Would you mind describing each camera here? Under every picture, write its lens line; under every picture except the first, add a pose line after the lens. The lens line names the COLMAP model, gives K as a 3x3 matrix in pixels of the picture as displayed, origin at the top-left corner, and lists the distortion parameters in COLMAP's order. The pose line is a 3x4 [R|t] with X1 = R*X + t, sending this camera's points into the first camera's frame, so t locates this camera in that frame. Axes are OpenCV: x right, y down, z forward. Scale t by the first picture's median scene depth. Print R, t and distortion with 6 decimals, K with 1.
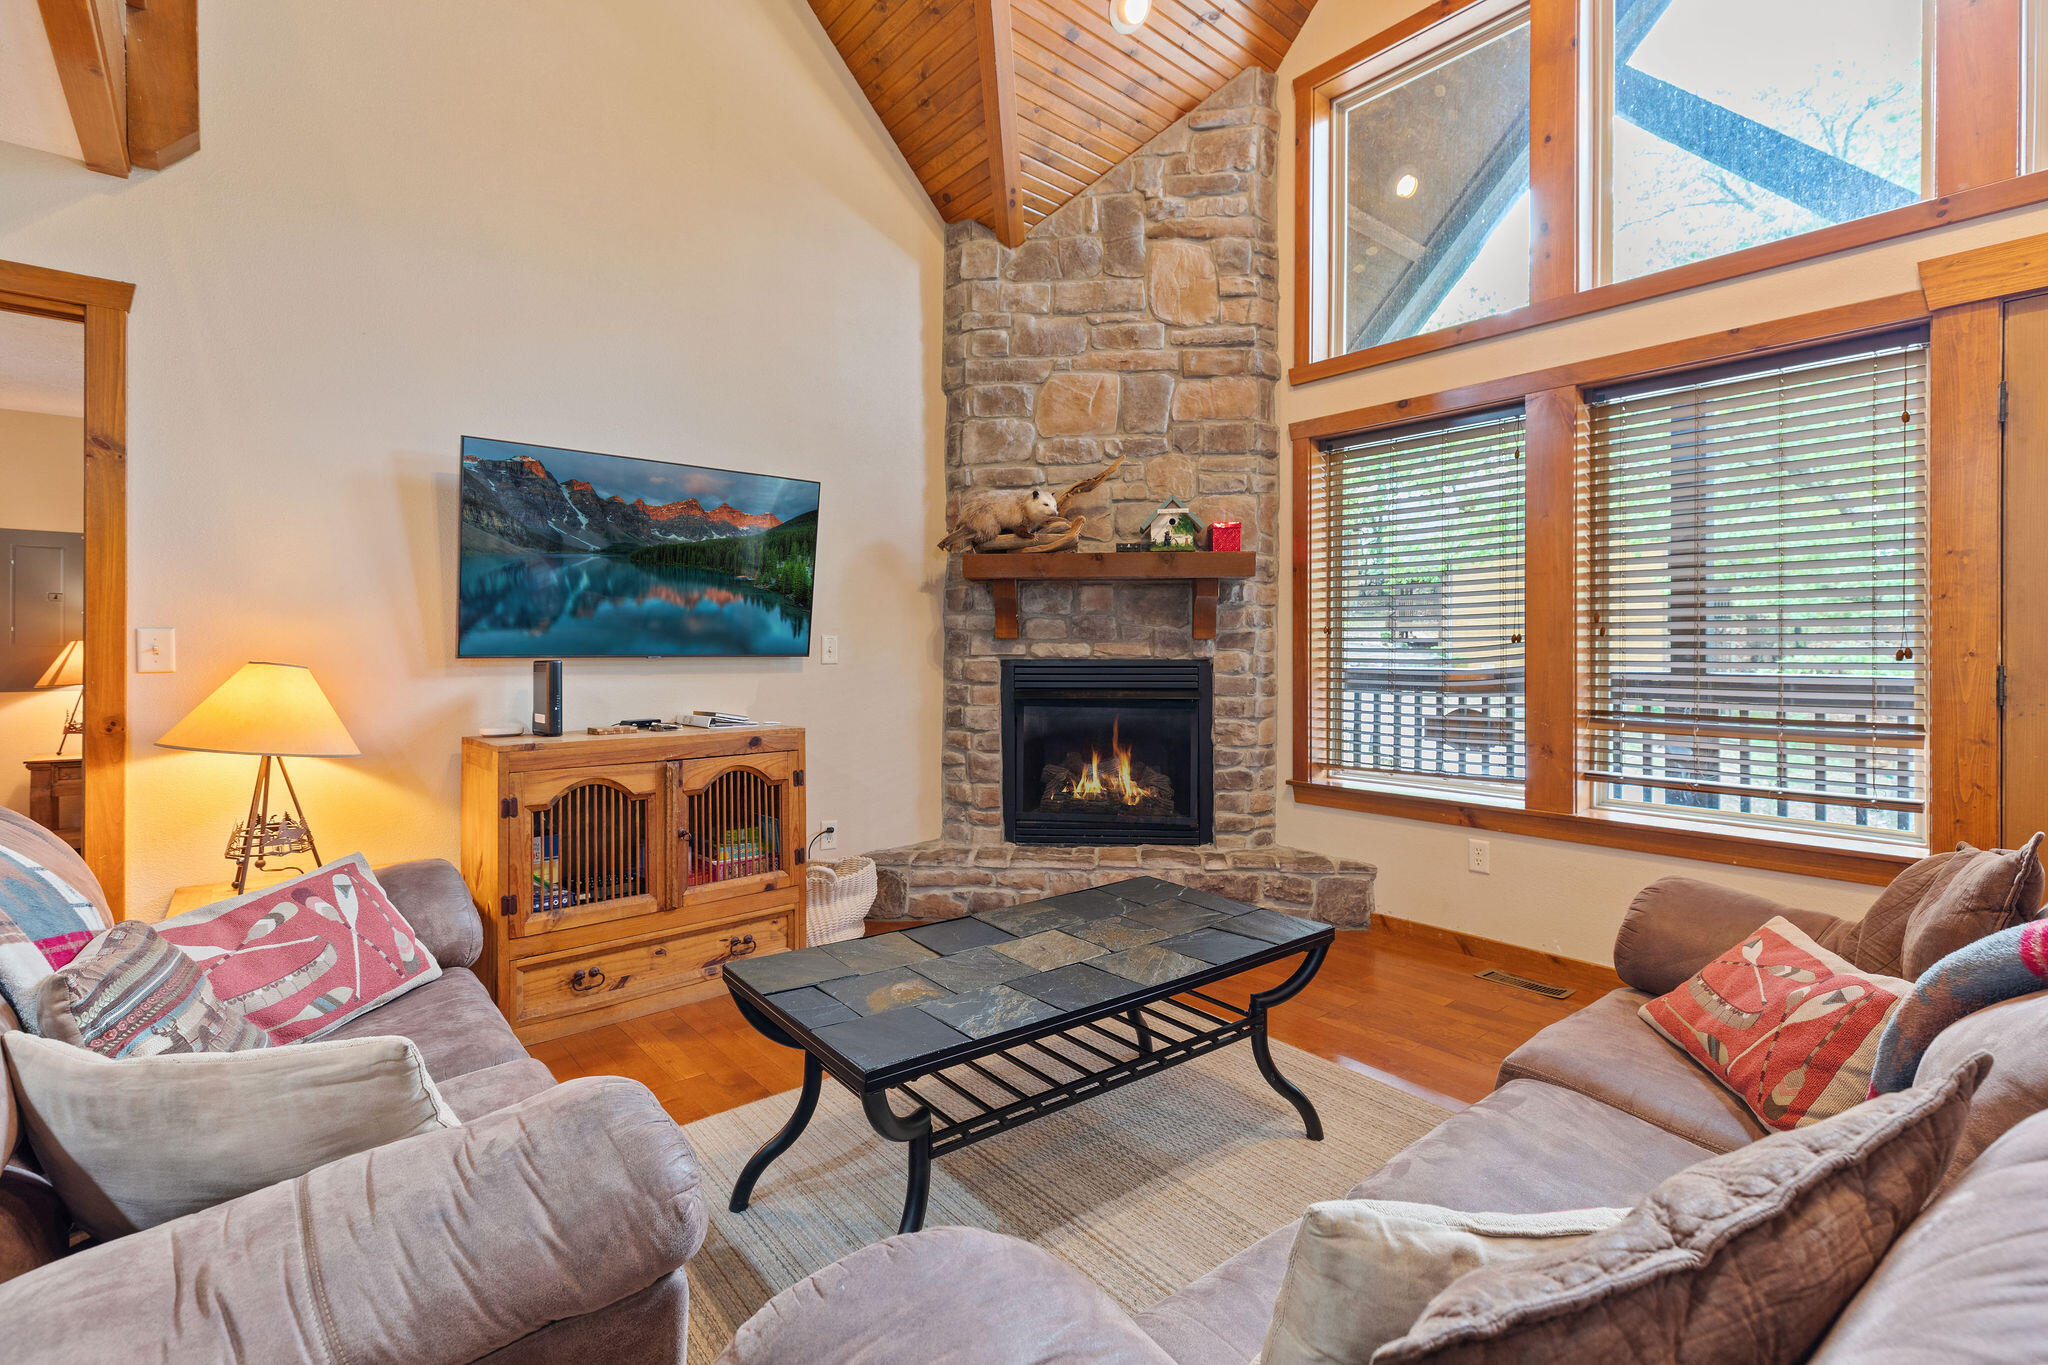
lens RADIAL K [[933.6, 0, 1034.8], [0, 933.6, 650.6], [0, 0, 1]] dist [0.003509, 0.000209]
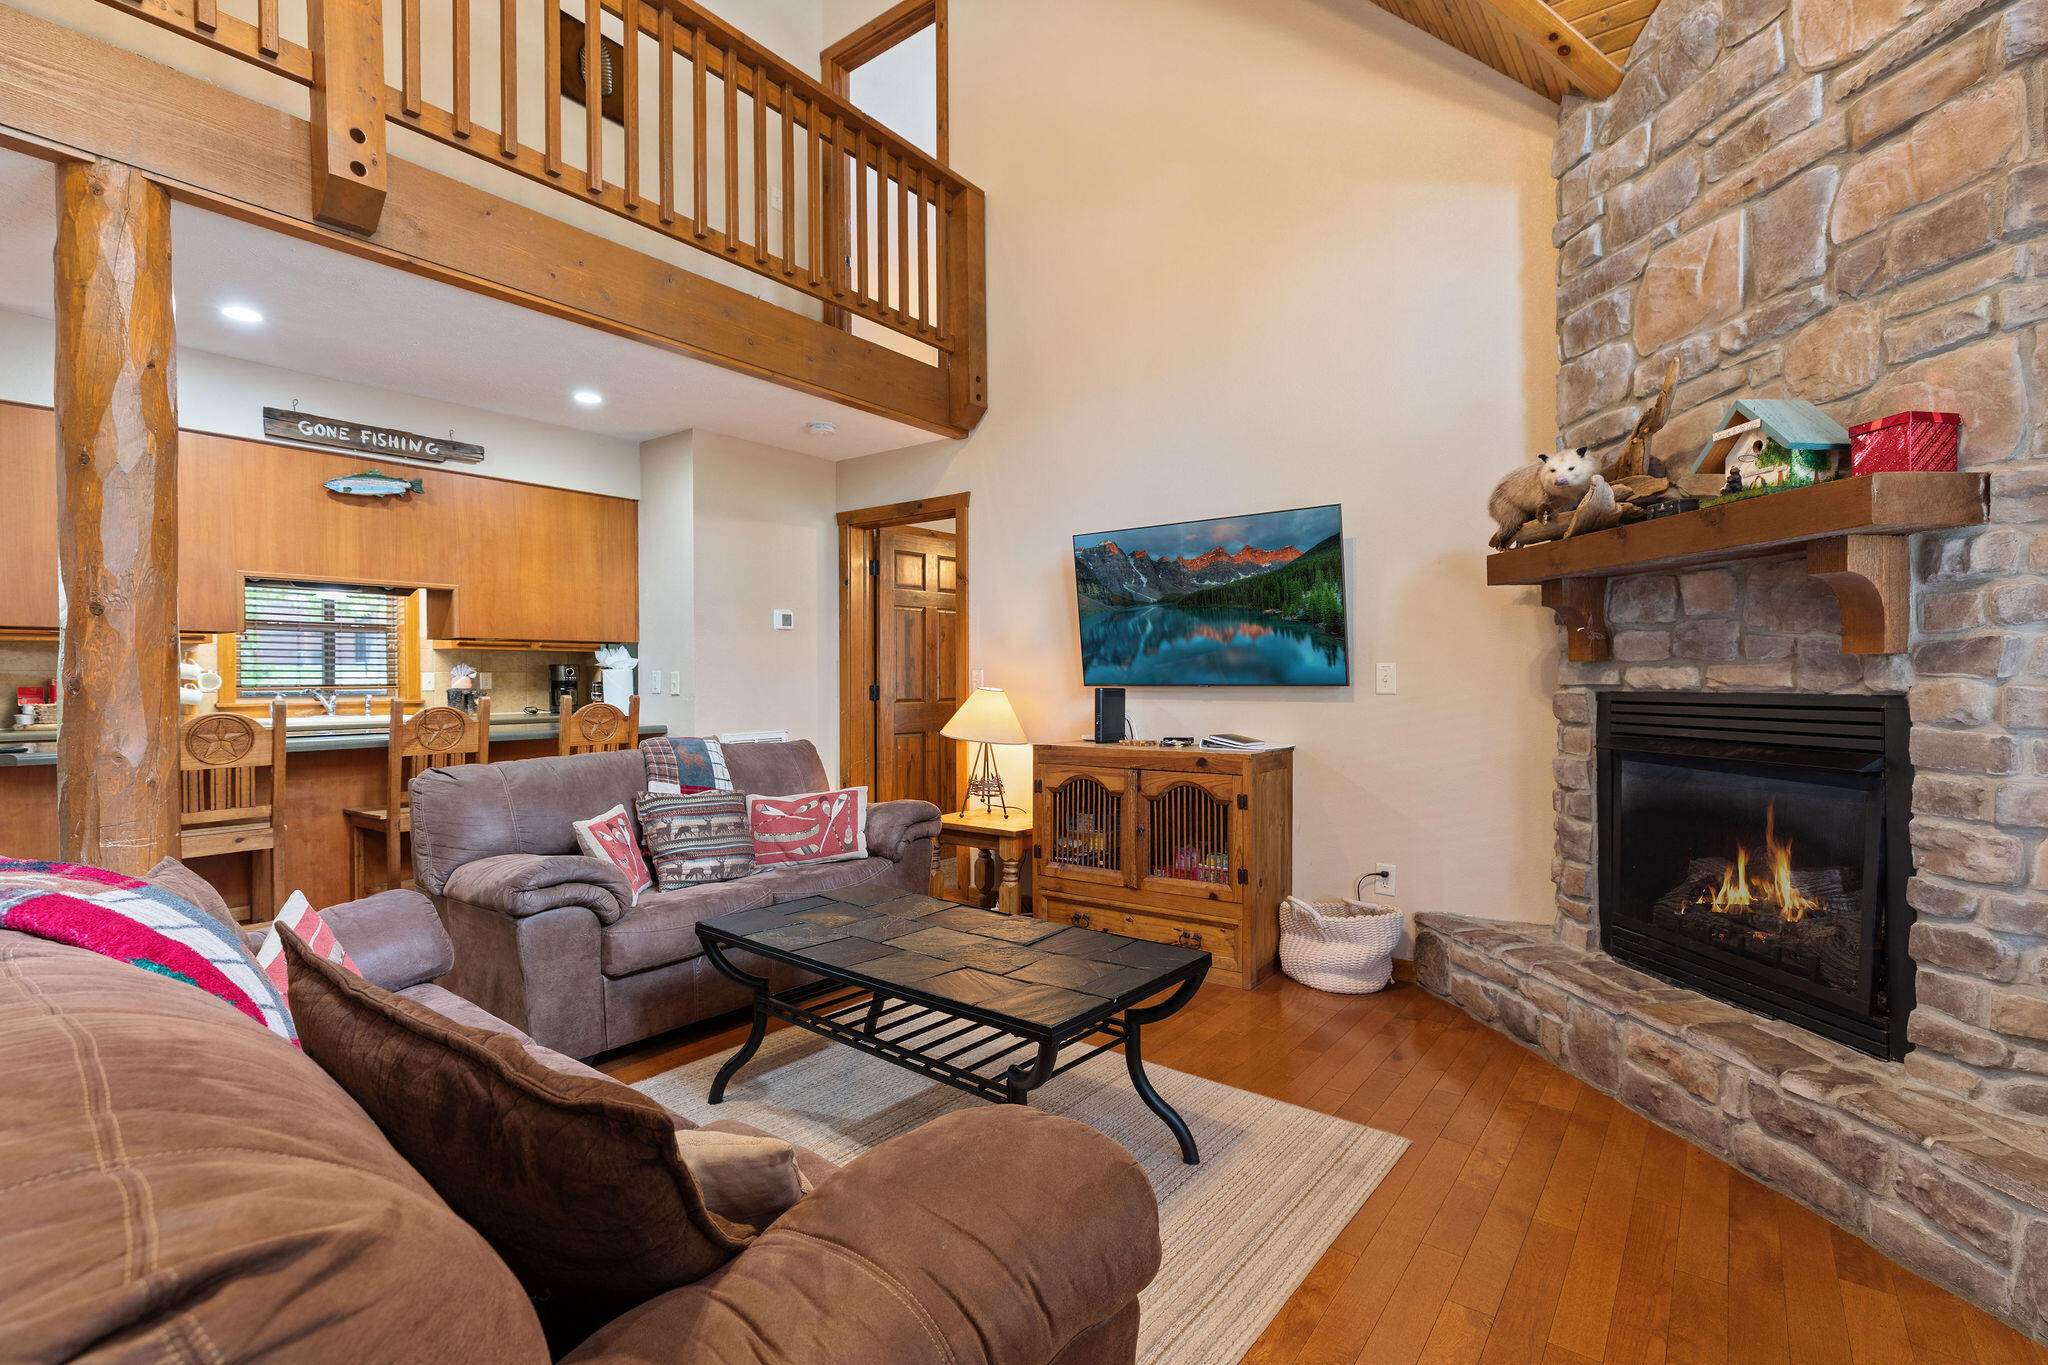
lens RADIAL K [[933.6, 0, 1002.4], [0, 933.6, 686.7], [0, 0, 1]] dist [0.003509, 0.000209]
pose [[0.194731, 0.005173, -0.980843, 0.583153], [0.004648, 0.999970, 0.006196, -0.000478], [0.980846, -0.005766, 0.194701, 0.429244]]
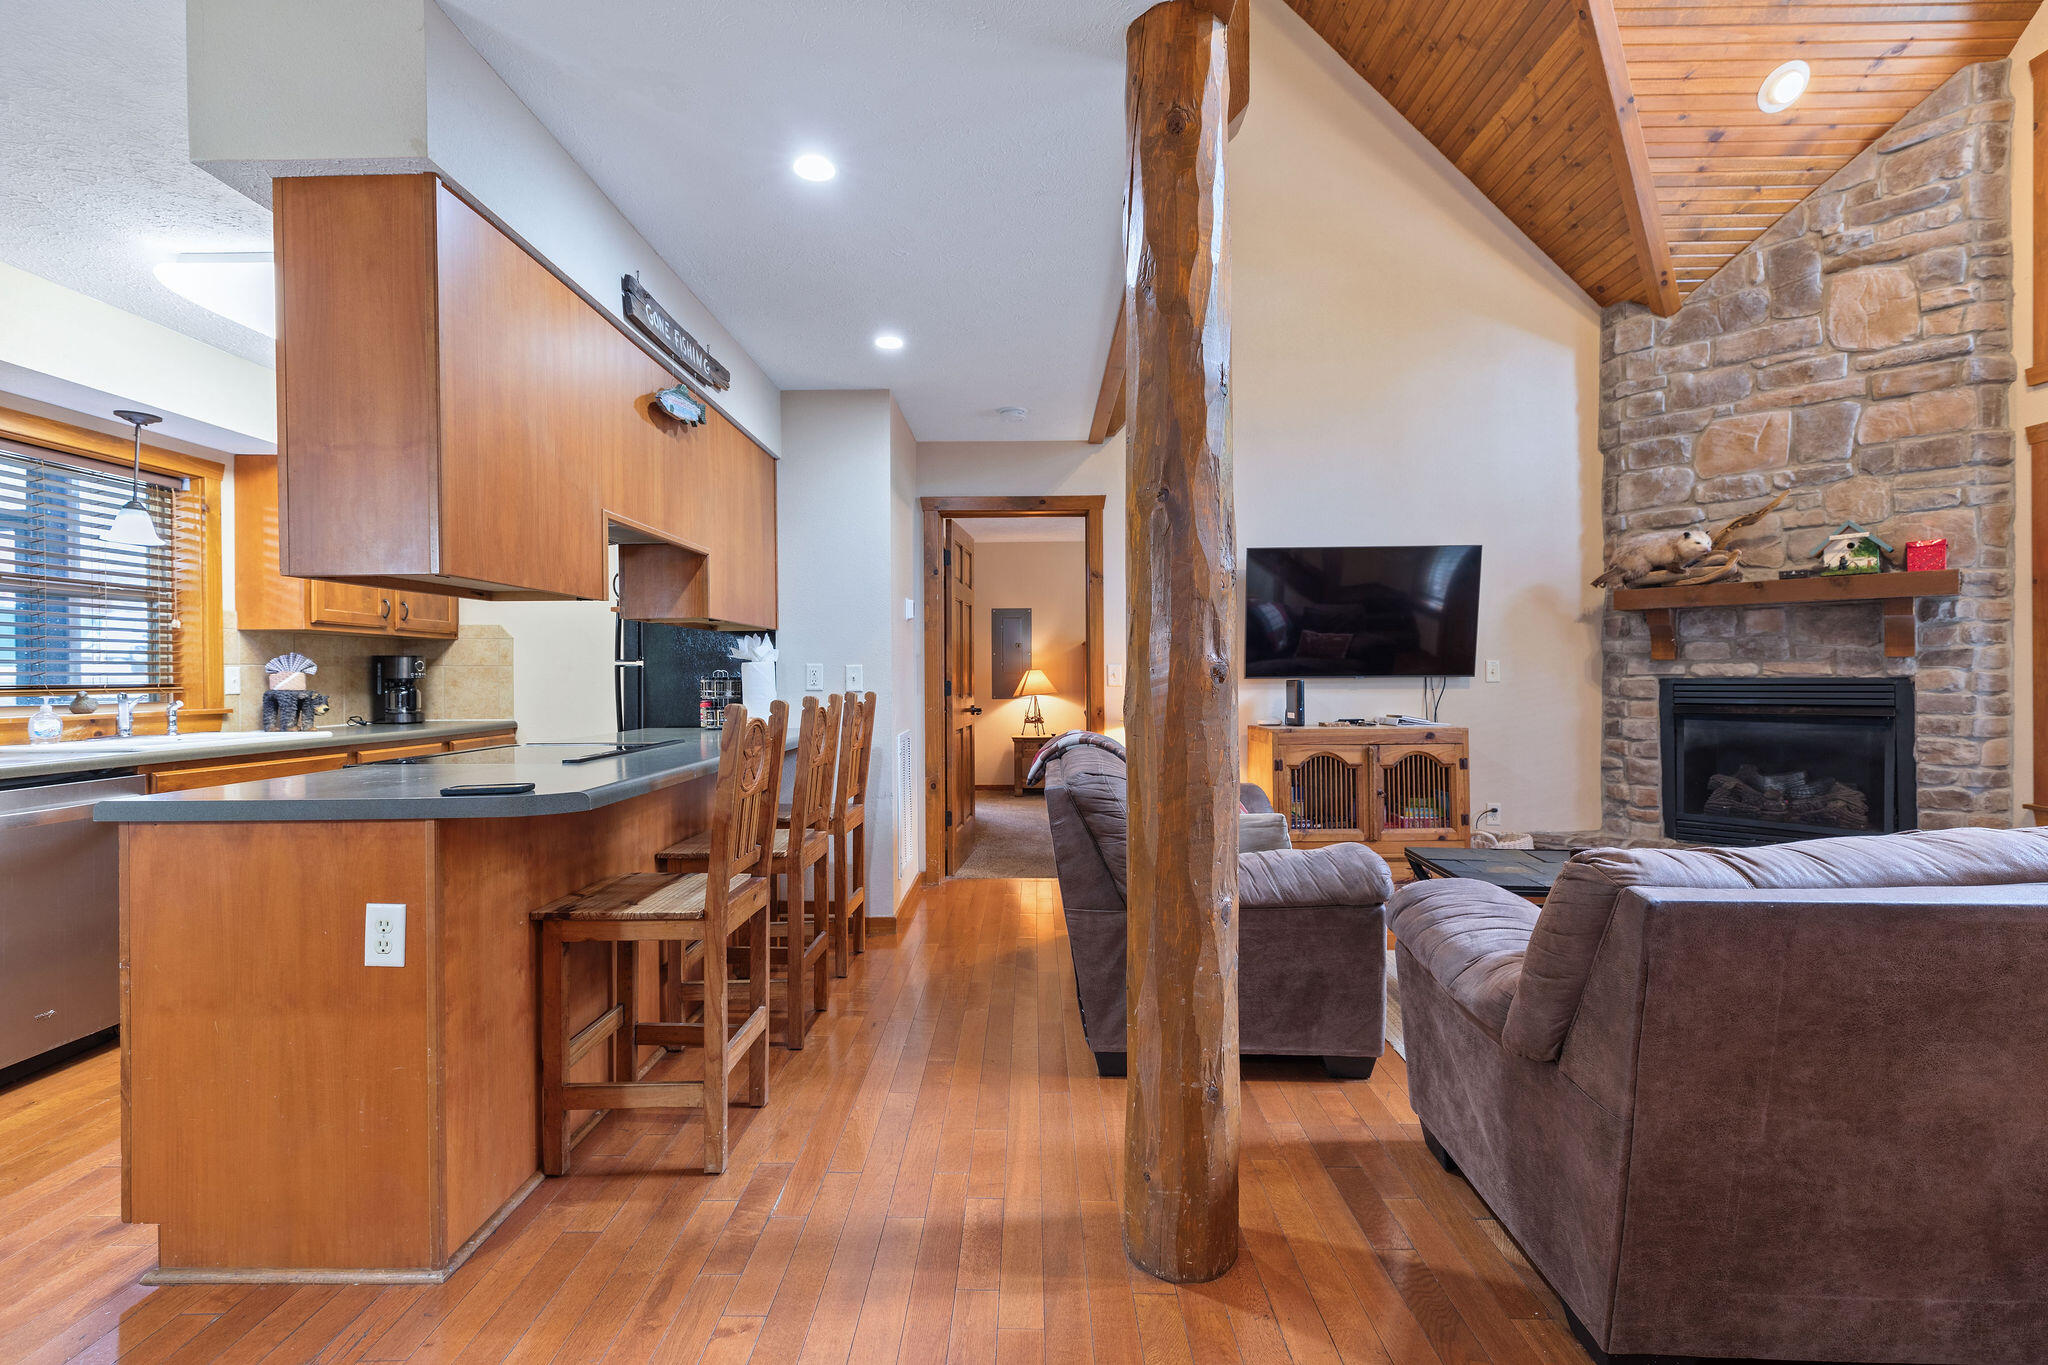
lens RADIAL K [[933.6, 0, 1003.7], [0, 933.6, 675.4], [0, 0, 1]] dist [0.003509, 0.000209]
pose [[0.739019, -0.006474, -0.673653, 0.145548], [0.008892, 0.999960, 0.000145, -0.001383], [0.673626, -0.006097, 0.739047, -0.397881]]
